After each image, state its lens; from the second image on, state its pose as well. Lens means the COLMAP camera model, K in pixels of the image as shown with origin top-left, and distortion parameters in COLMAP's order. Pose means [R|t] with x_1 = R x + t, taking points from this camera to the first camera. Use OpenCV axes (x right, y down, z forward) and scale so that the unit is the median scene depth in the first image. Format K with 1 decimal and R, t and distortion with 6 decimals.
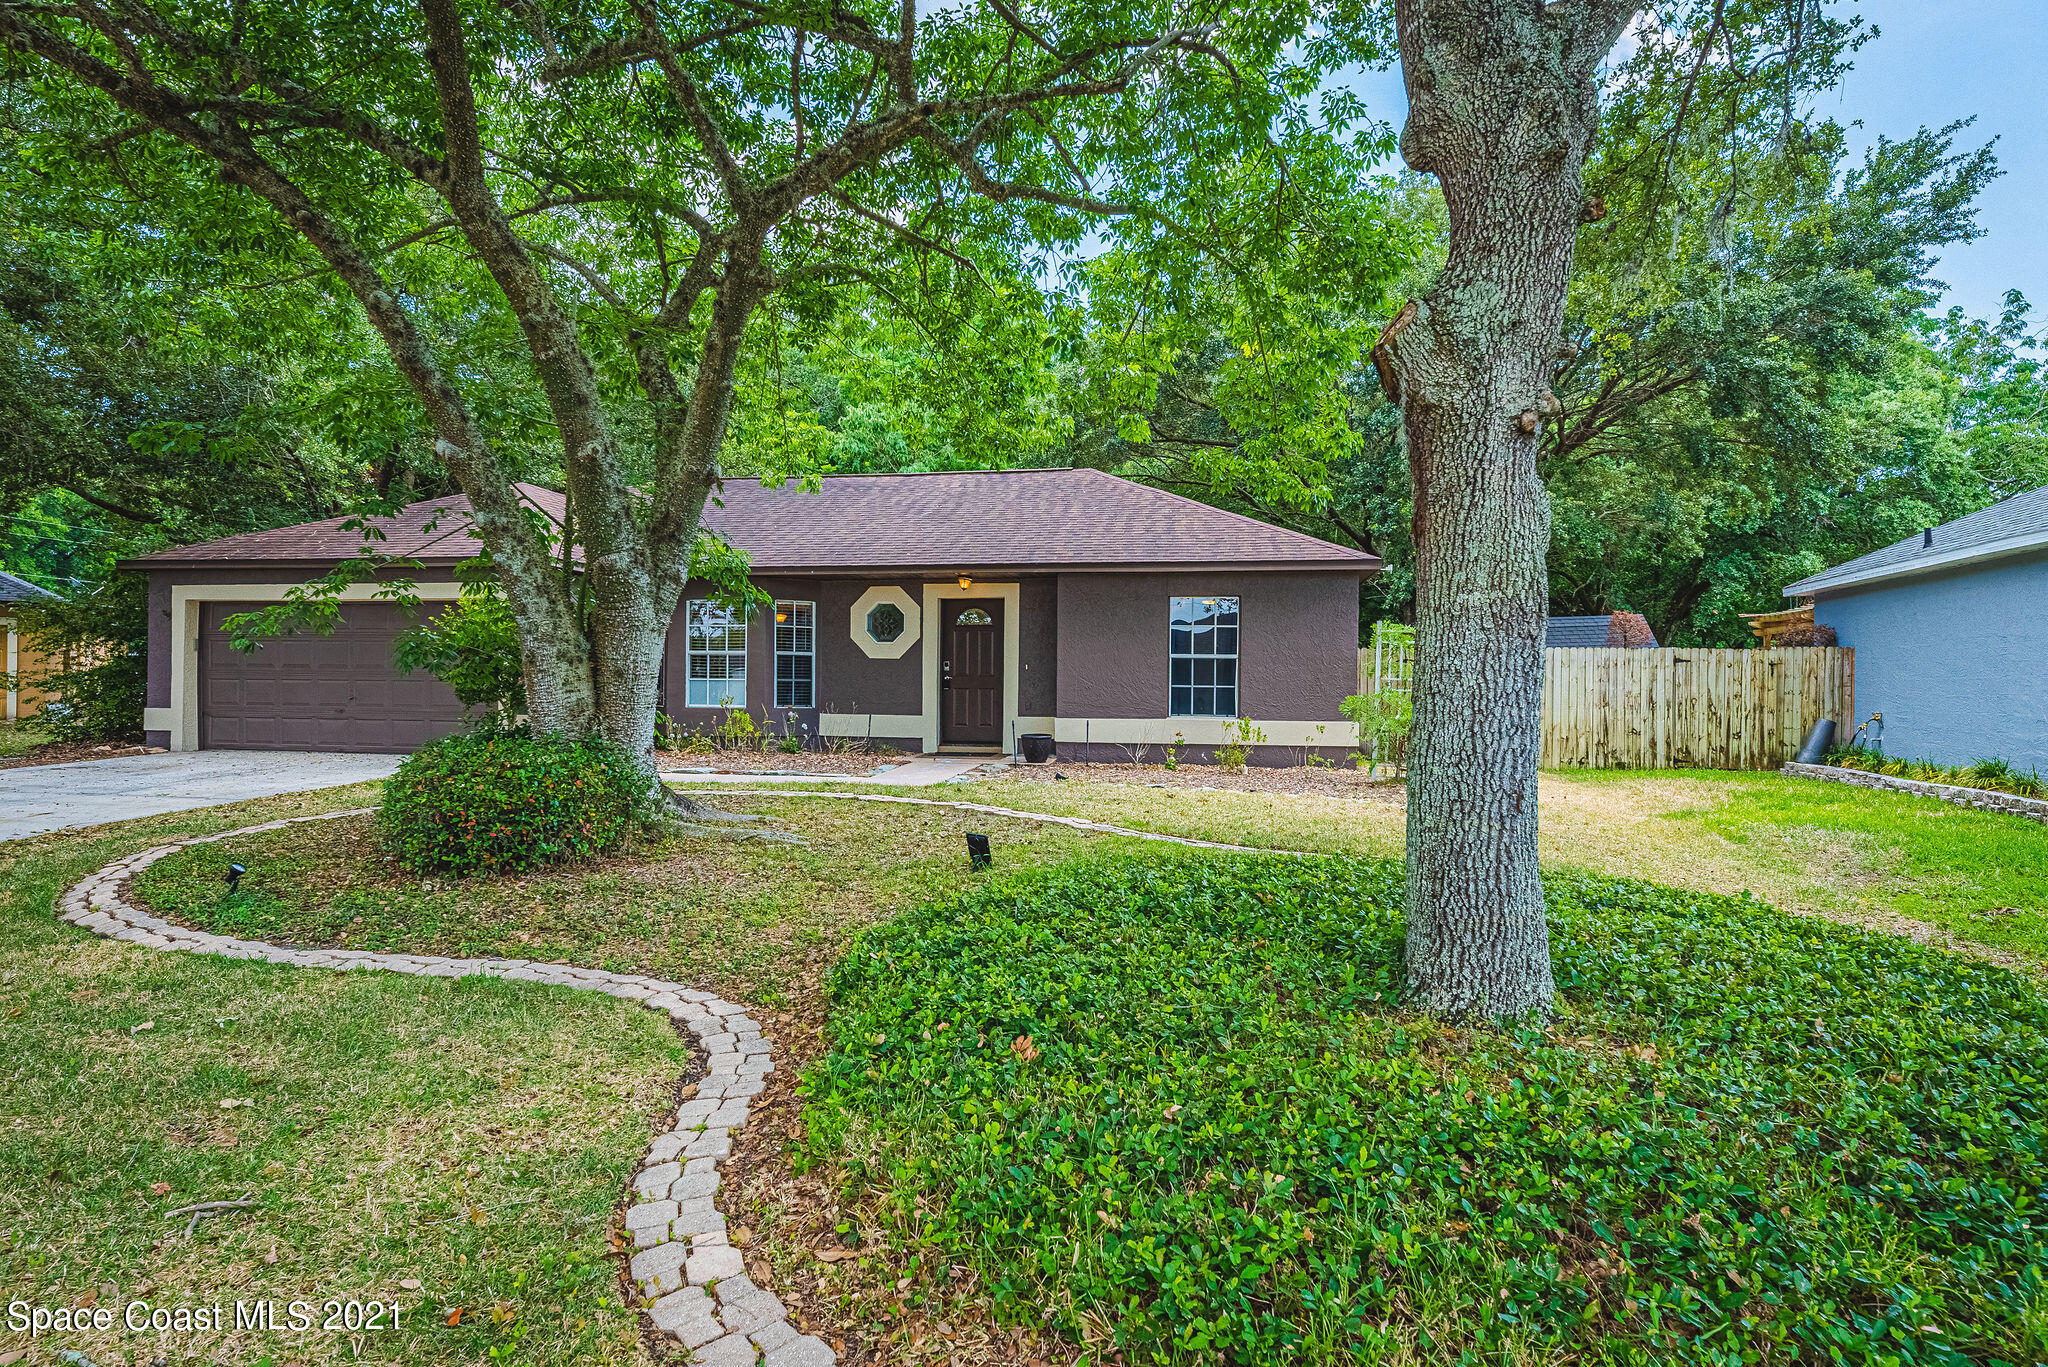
lens RADIAL K [[1023.9, 0, 1024.0], [0, 1023.9, 683.5], [0, 0, 1]] dist [-0.001372, -0.000072]
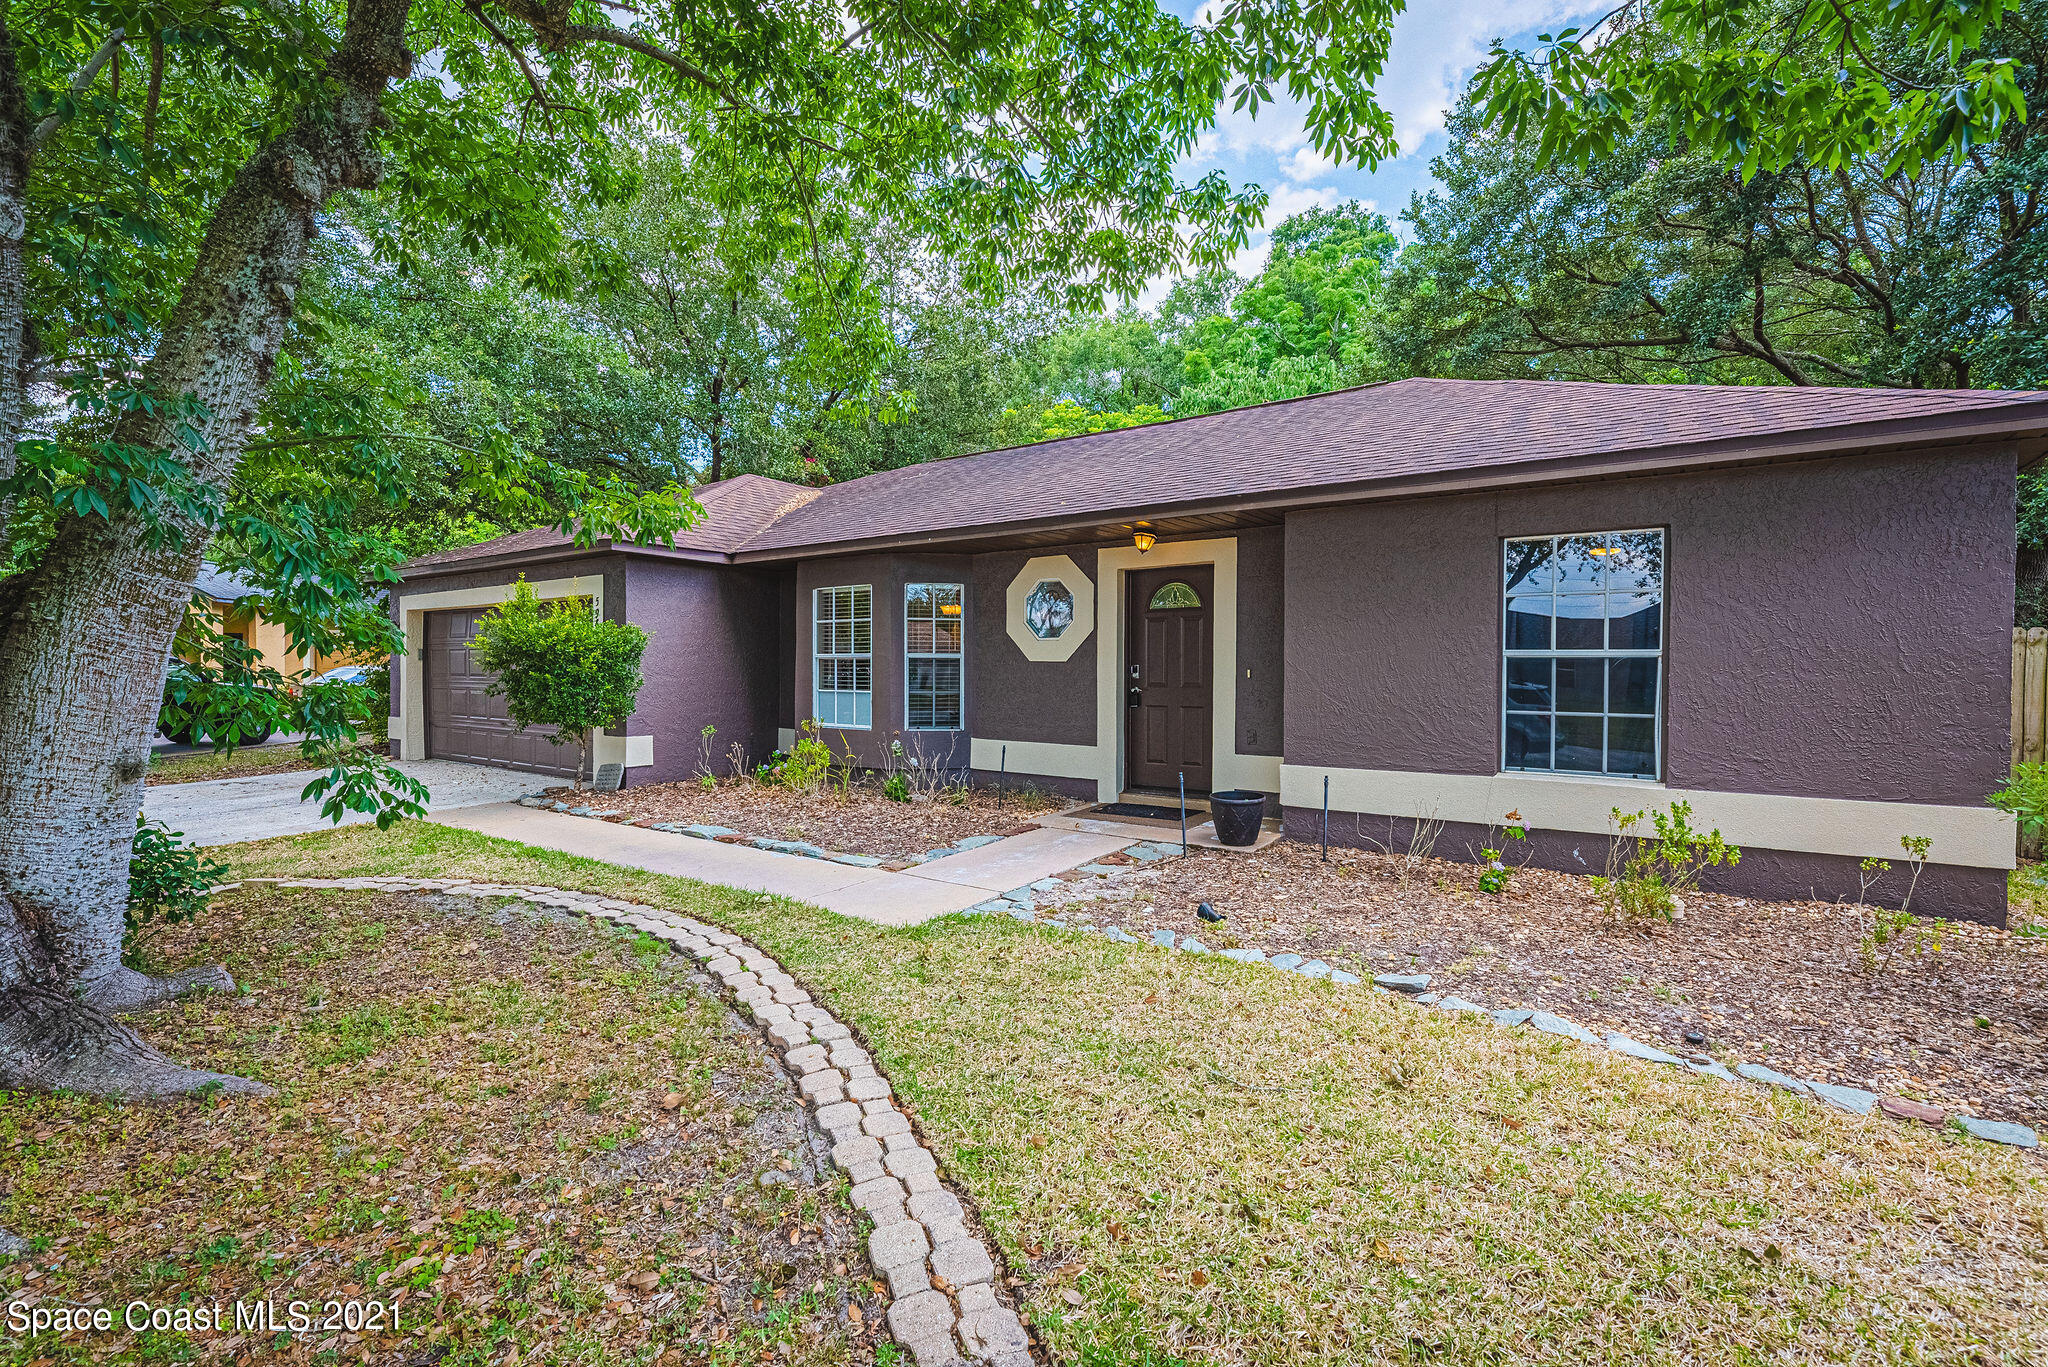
lens RADIAL K [[890.2, 0, 1024.0], [0, 890.2, 683.5], [0, 0, 1]] dist [-0.000336, -0.000171]
pose [[0.906480, 0.000047, -0.422249, 0.103647], [0.003894, 0.999957, 0.008471, -0.014922], [0.422231, -0.009323, 0.906440, 0.452157]]
